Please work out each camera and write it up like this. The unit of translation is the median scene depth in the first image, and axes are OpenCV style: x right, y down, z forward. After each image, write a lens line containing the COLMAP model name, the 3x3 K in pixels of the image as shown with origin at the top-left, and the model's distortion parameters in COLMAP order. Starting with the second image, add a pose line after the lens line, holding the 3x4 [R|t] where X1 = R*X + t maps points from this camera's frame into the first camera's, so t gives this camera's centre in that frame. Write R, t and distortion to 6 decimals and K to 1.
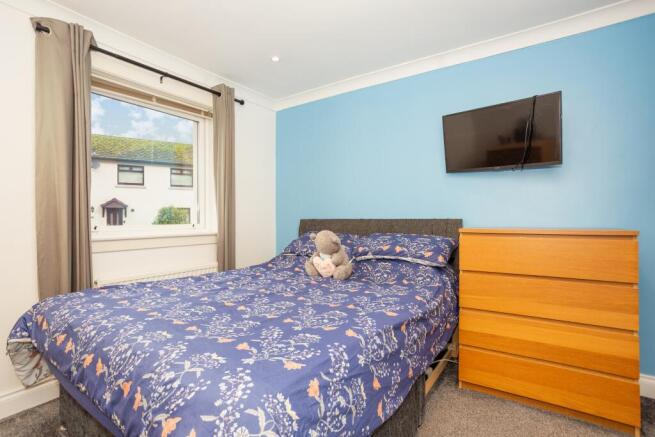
lens RADIAL K [[316.8, 0, 325.3], [0, 316.8, 215.7], [0, 0, 1]] dist [-0.061022, 0.039492]
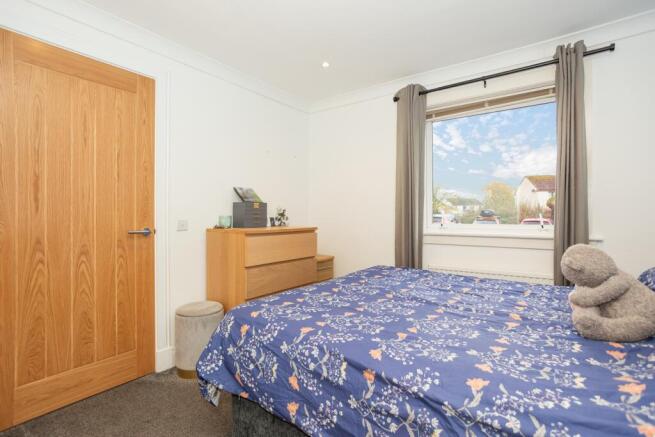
lens RADIAL K [[316.8, 0, 325.3], [0, 316.8, 215.7], [0, 0, 1]] dist [-0.061022, 0.039492]
pose [[-0.031993, 0.005029, -0.999475, 0.639643], [0.010211, 0.999937, 0.004704, -0.013071], [0.999436, -0.010055, -0.032043, 0.607142]]
